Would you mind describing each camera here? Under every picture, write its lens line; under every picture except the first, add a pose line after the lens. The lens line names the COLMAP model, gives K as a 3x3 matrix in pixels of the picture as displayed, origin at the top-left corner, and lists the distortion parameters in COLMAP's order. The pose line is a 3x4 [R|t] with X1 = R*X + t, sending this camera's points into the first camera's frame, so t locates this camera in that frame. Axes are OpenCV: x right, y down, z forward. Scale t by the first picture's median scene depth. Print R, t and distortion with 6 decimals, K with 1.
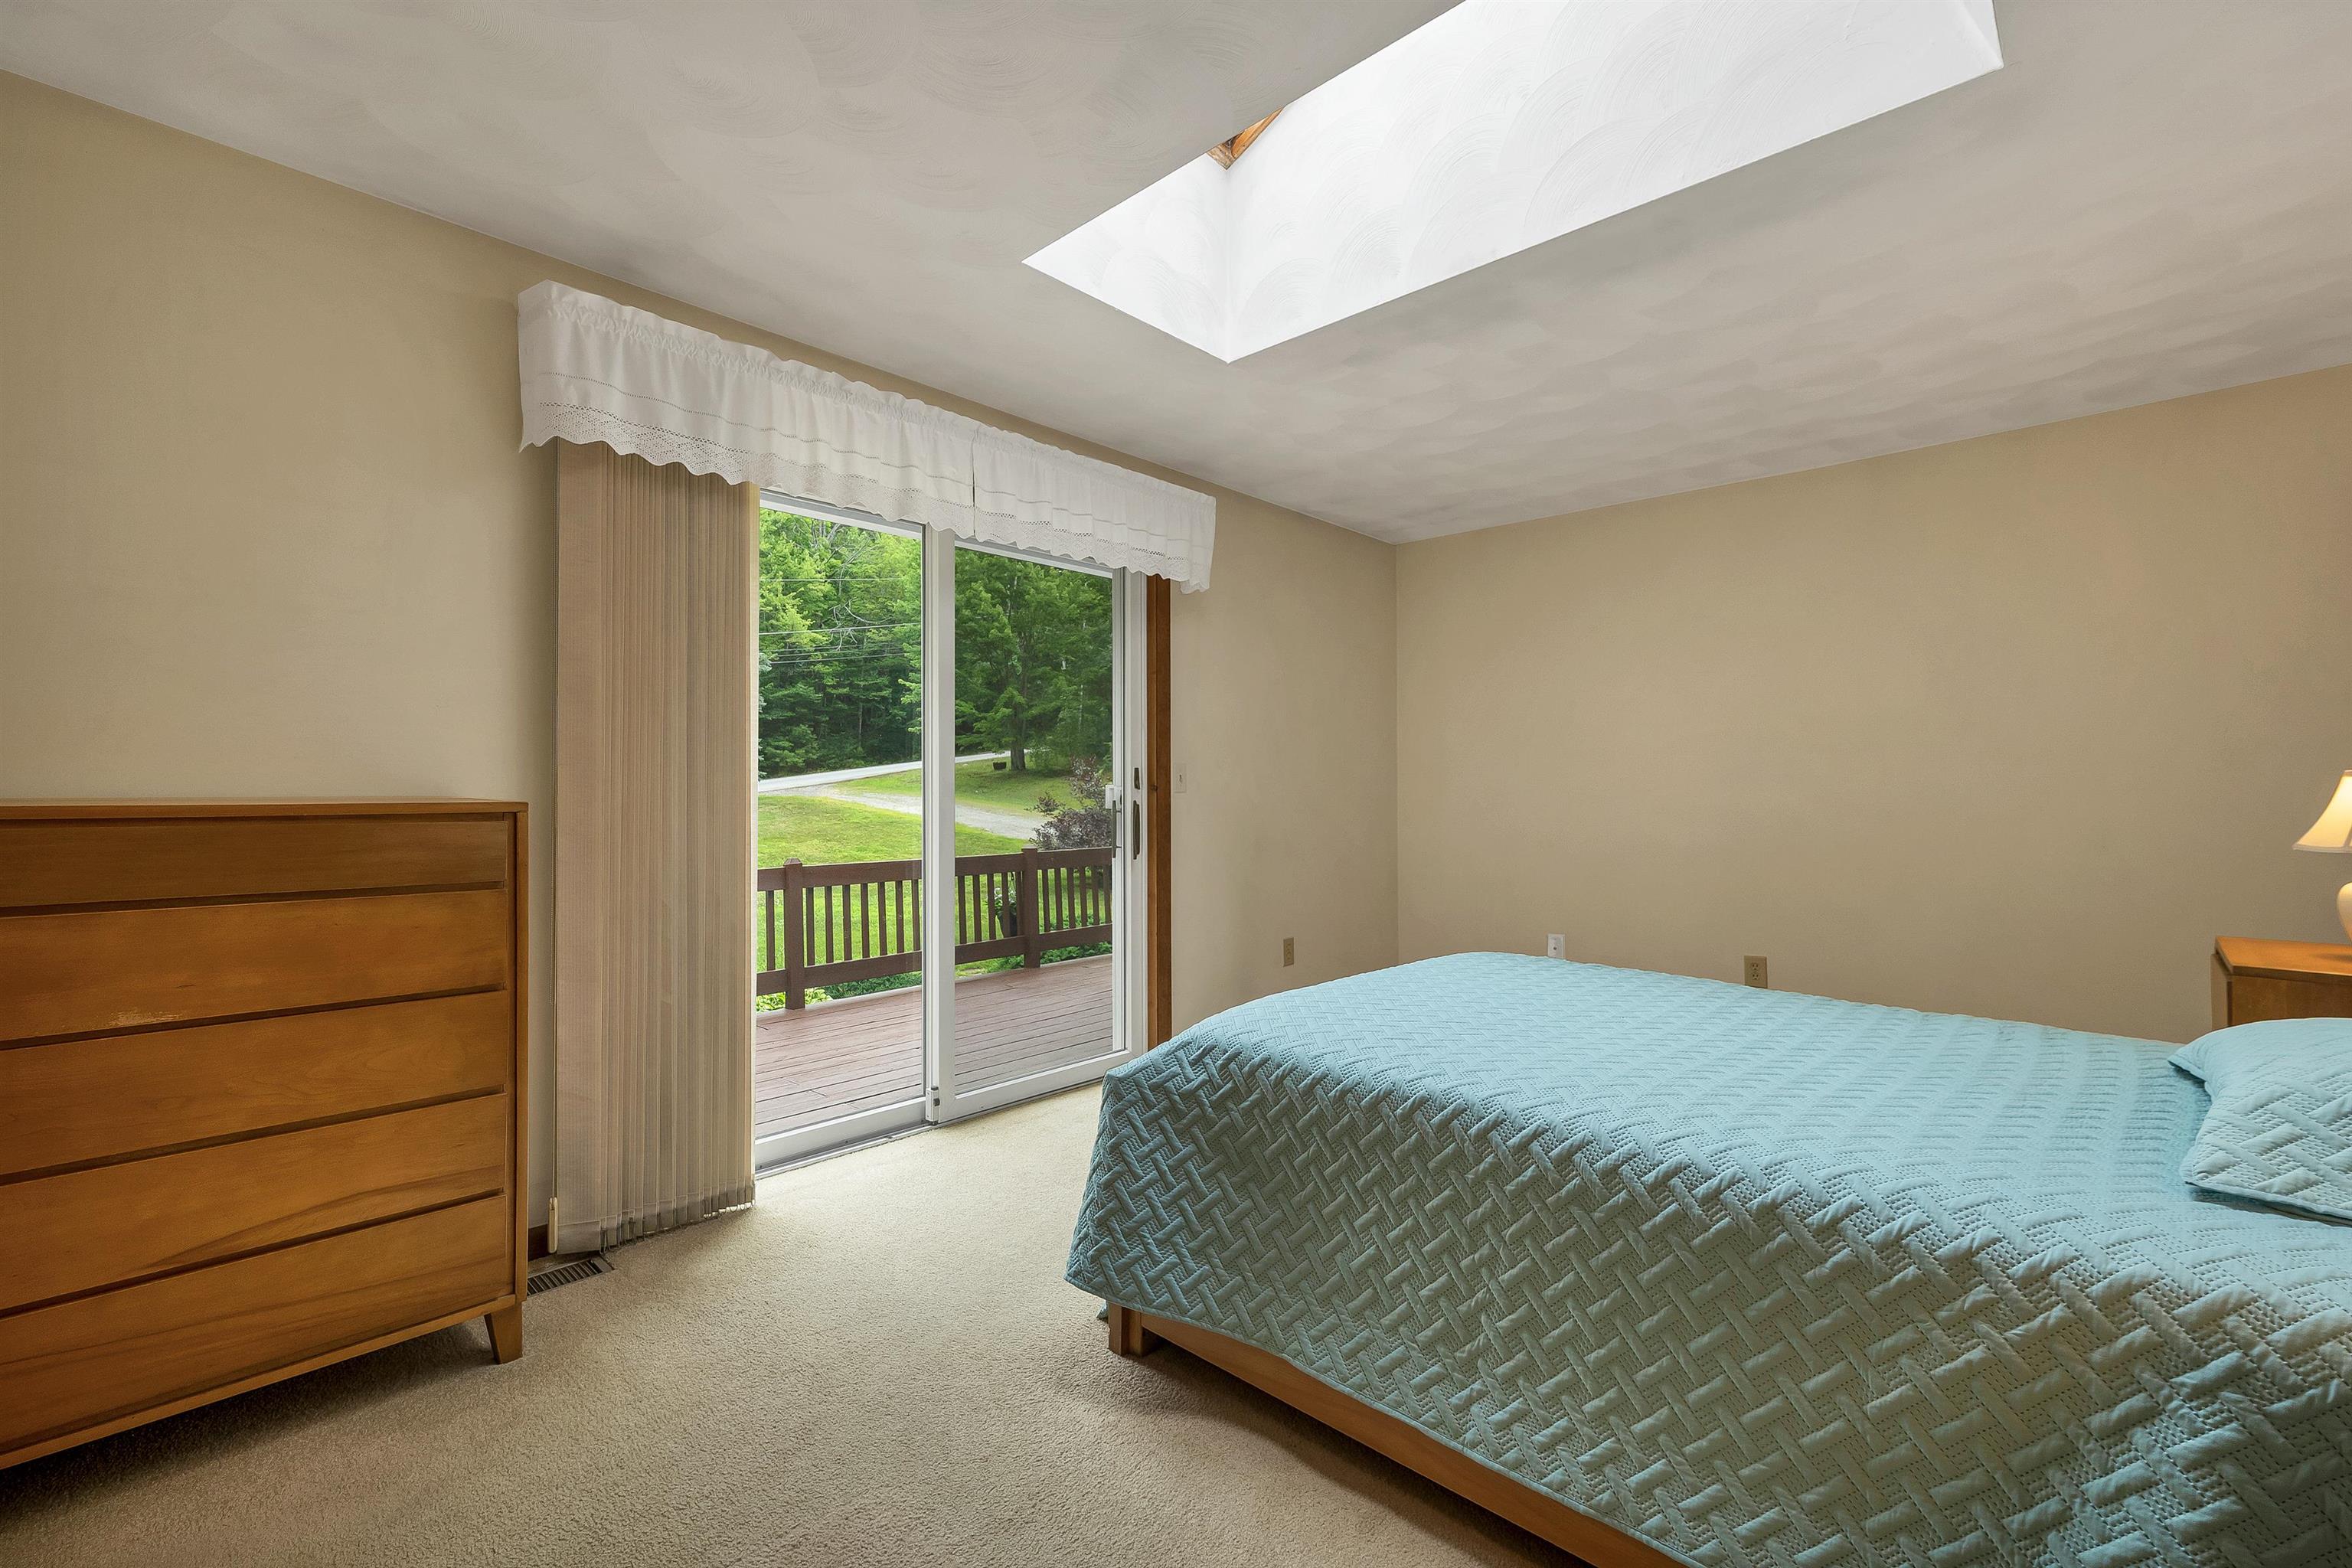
lens RADIAL K [[989.2, 0, 1180.6], [0, 989.2, 783.3], [0, 0, 1]] dist [-0.002108, 0.000449]
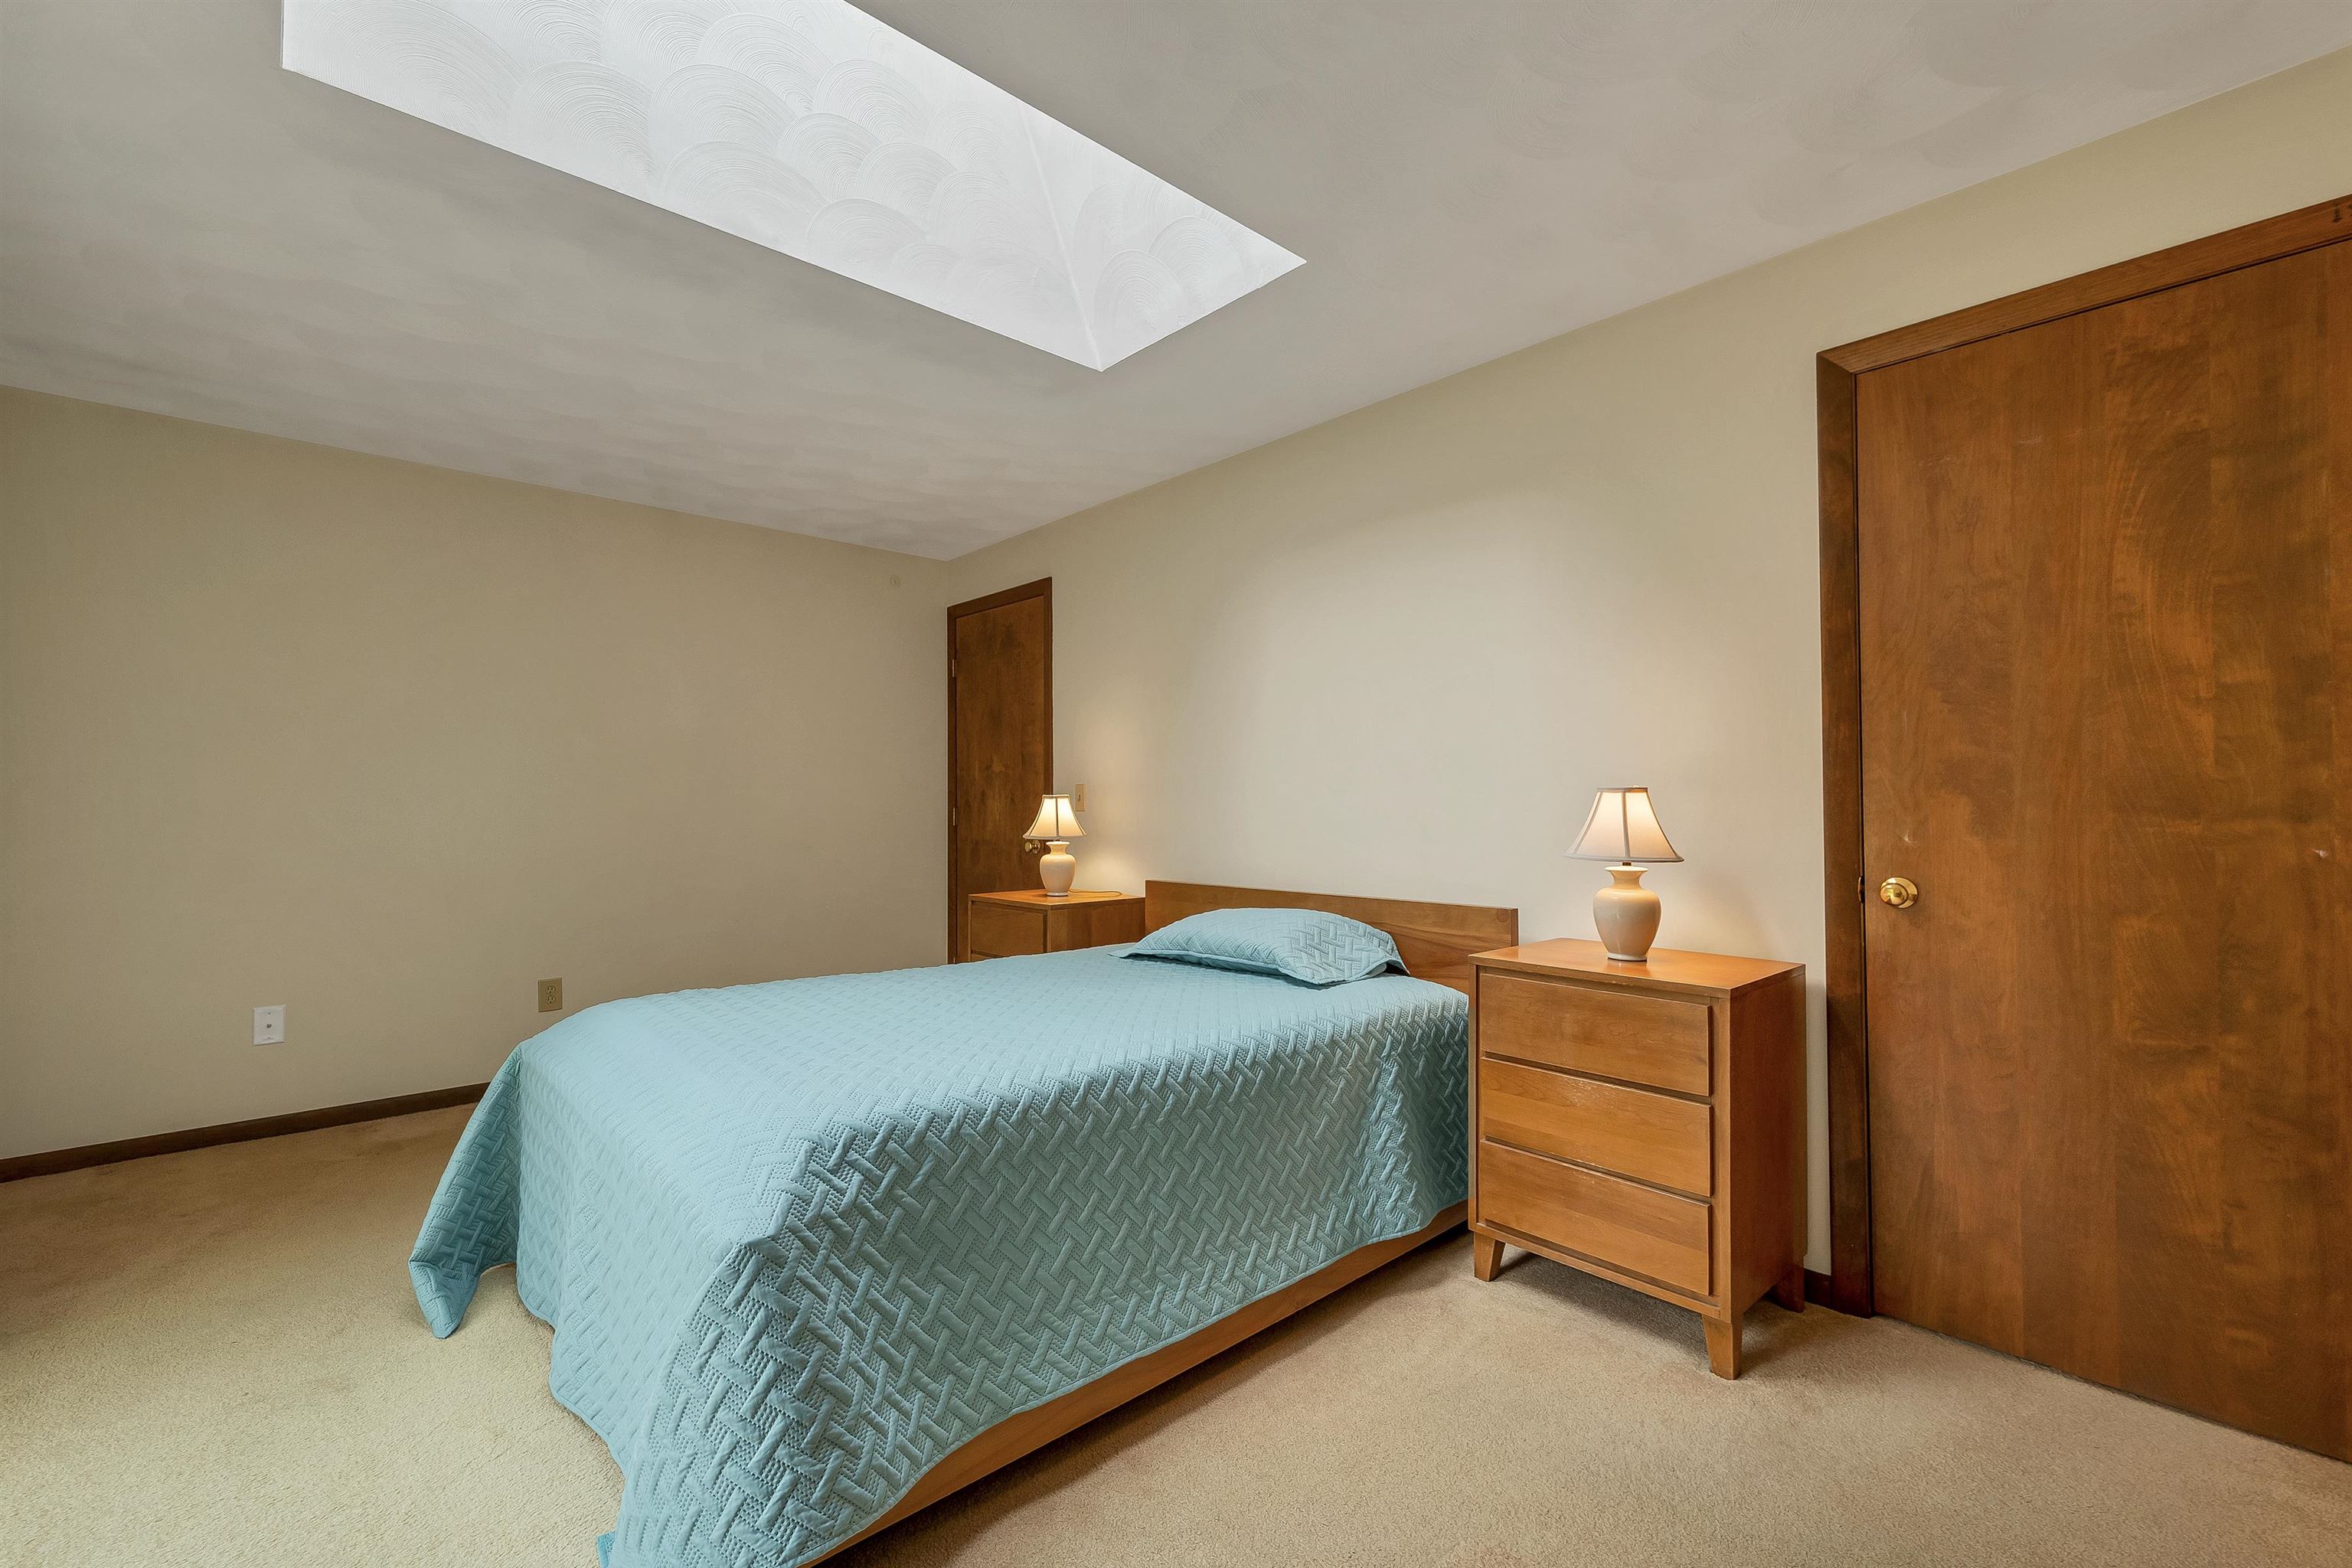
lens RADIAL K [[989.2, 0, 1157.5], [0, 989.2, 787.9], [0, 0, 1]] dist [-0.002108, 0.000449]
pose [[0.074838, 0.018515, 0.997024, -0.844965], [-0.008205, 0.999805, -0.017951, 0.003662], [-0.997162, -0.006837, 0.074975, 0.813329]]
